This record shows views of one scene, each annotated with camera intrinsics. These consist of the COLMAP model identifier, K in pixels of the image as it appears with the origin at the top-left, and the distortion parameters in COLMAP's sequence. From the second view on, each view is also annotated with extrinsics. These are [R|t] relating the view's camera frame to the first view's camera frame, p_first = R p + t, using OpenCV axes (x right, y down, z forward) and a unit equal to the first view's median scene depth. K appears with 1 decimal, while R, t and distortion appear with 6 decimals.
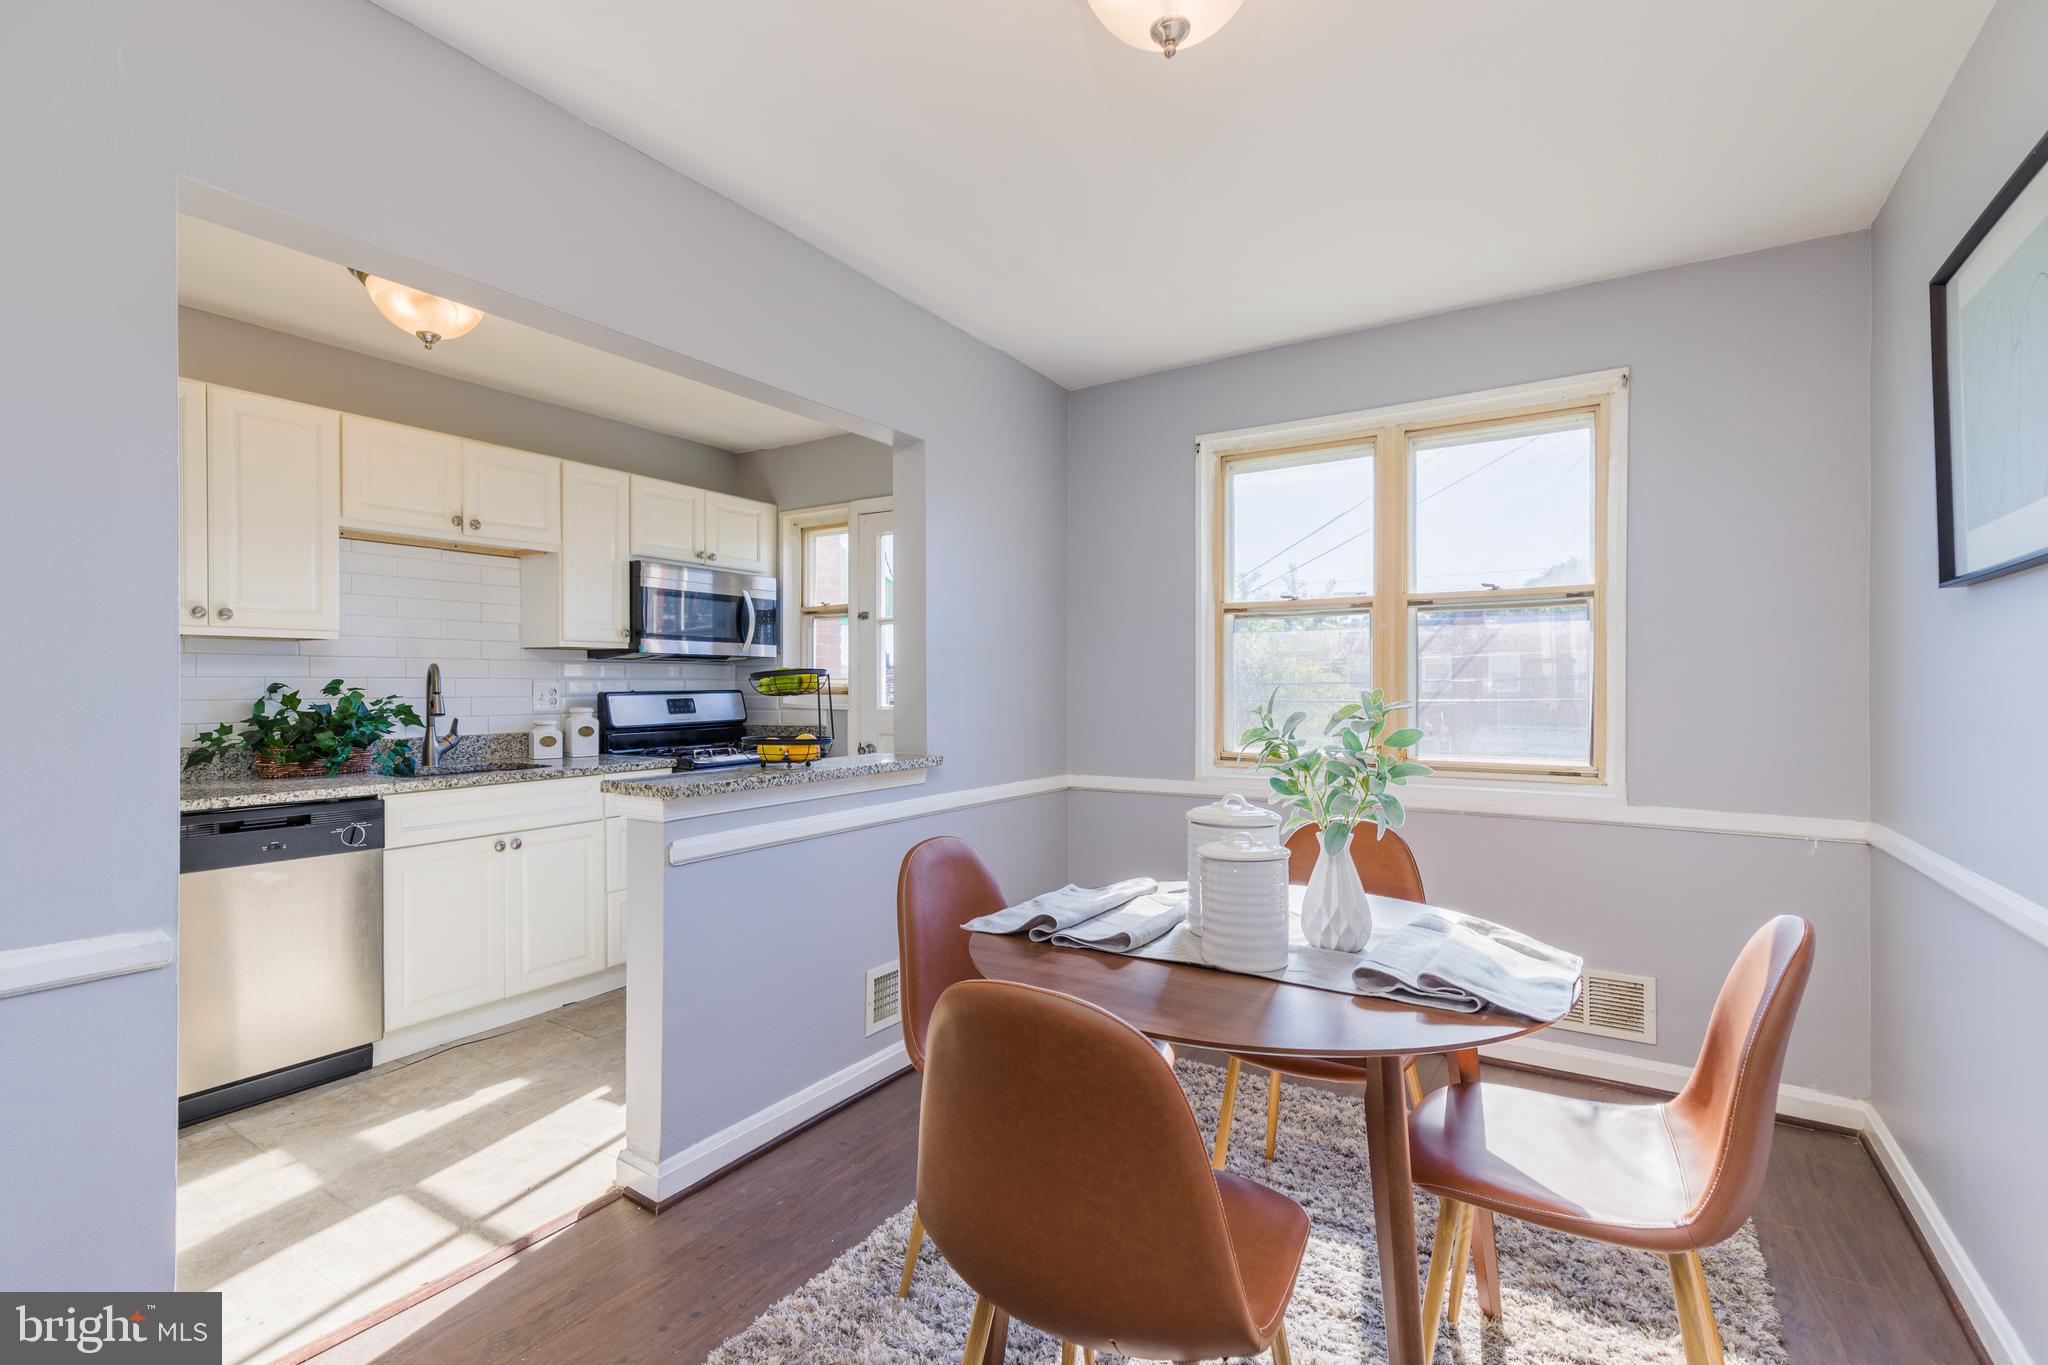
lens RADIAL K [[925.3, 0, 1024.7], [0, 925.3, 689.2], [0, 0, 1]] dist [0.015473, -0.004974]
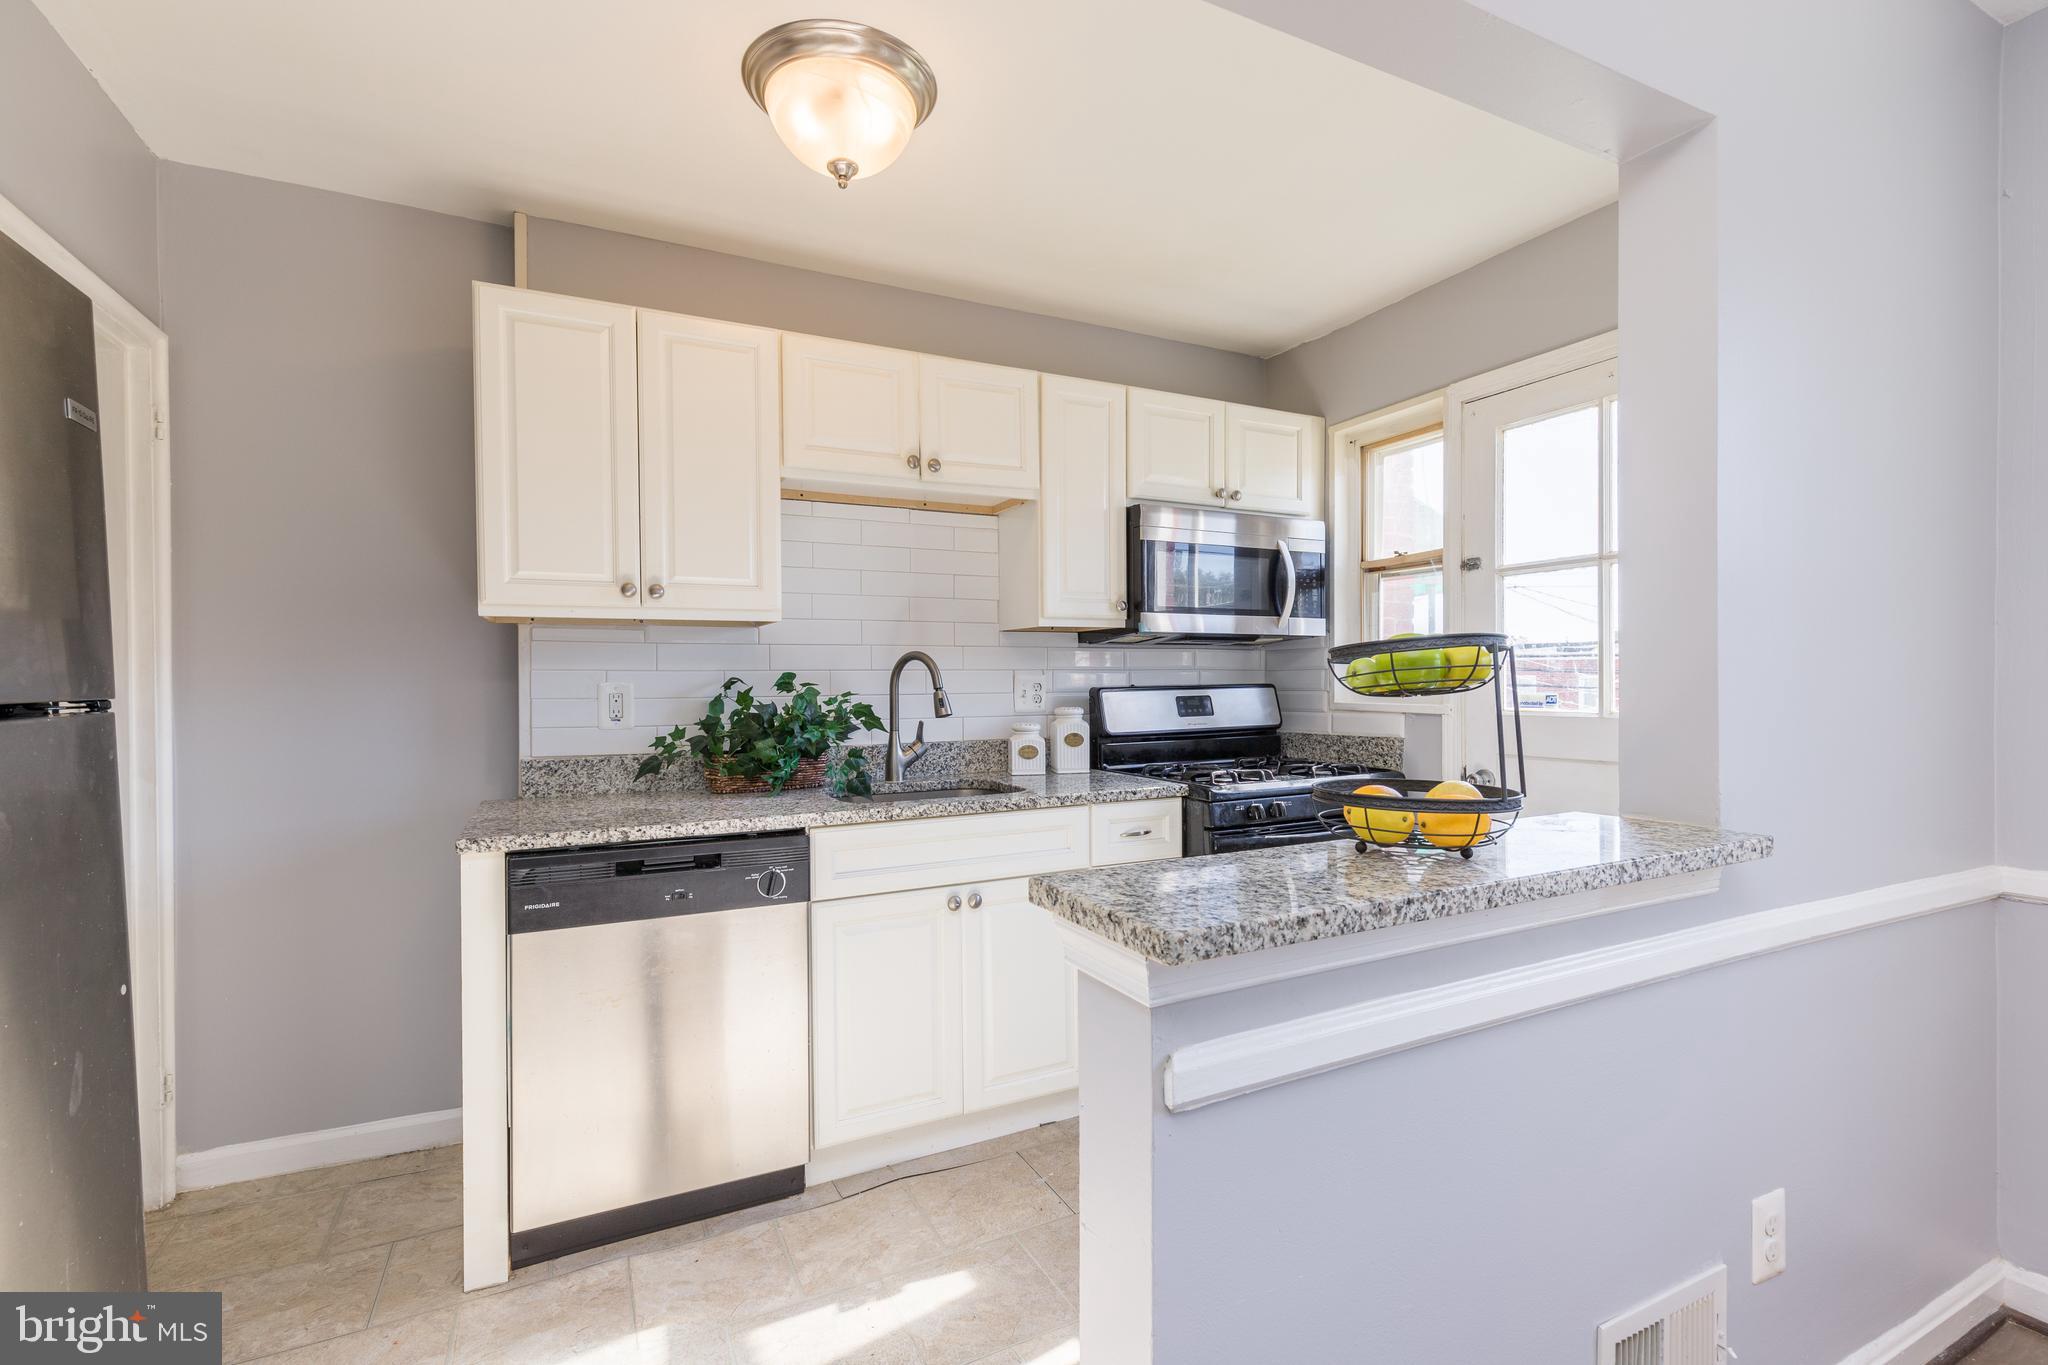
lens RADIAL K [[923.0, 0, 1029.3], [0, 923.0, 690.0], [0, 0, 1]] dist [0.014686, -0.004241]
pose [[0.860806, -0.000471, -0.508933, -0.140635], [0.004731, 0.999964, 0.007077, -0.000053], [0.508911, -0.008499, 0.860777, 0.385304]]
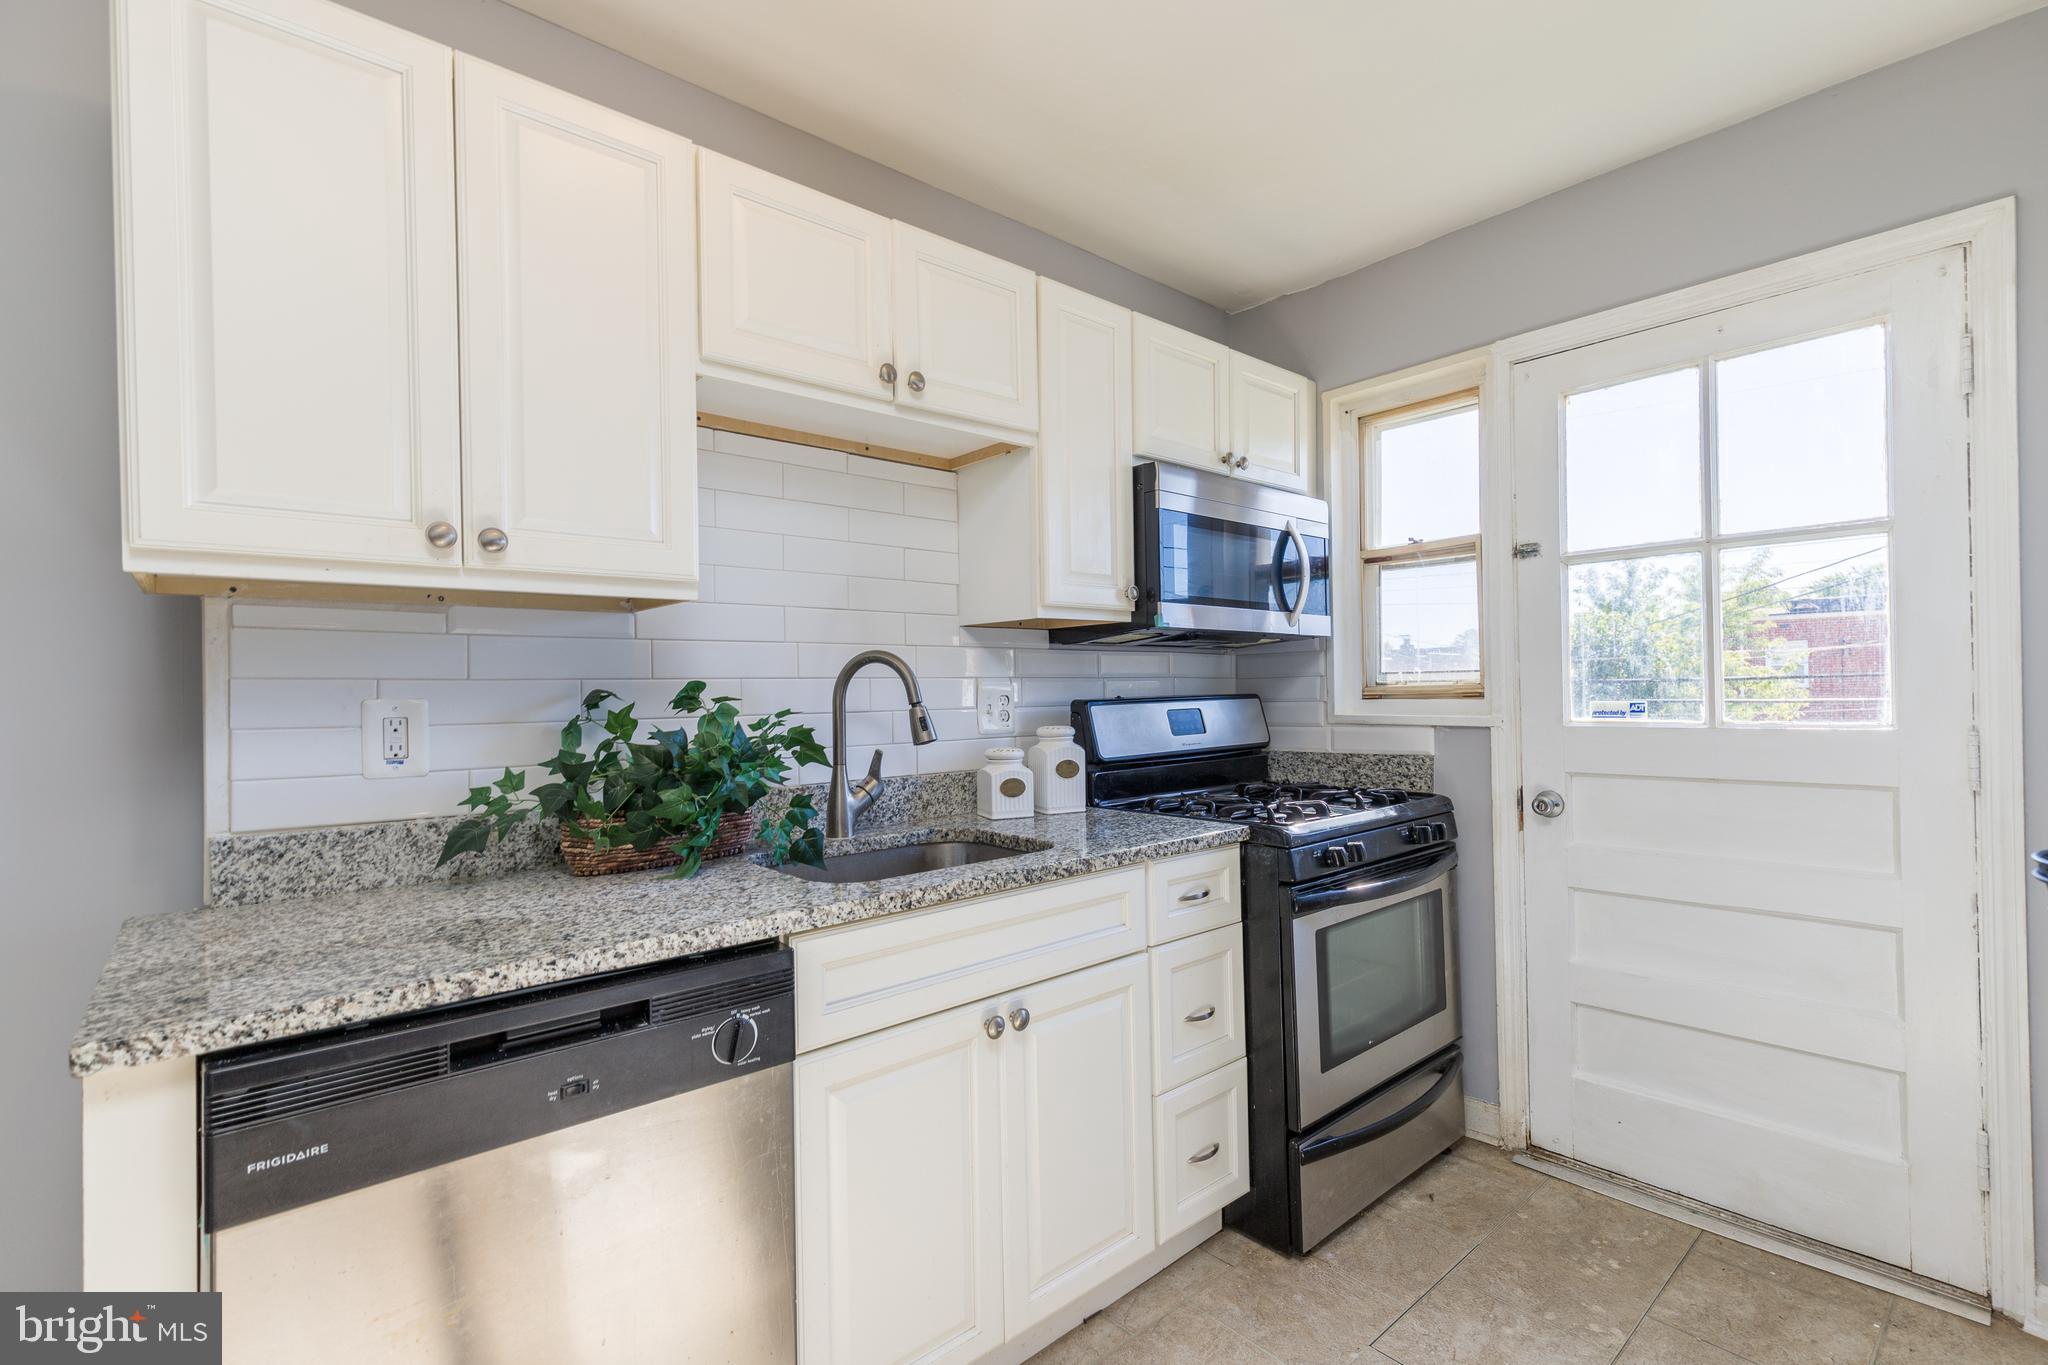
lens RADIAL K [[923.0, 0, 1029.3], [0, 923.0, 690.0], [0, 0, 1]] dist [0.014686, -0.004241]
pose [[0.960691, -0.016980, -0.277102, -0.380111], [0.015471, 0.999851, -0.007633, 0.001196], [0.277190, 0.003046, 0.960810, 0.507577]]
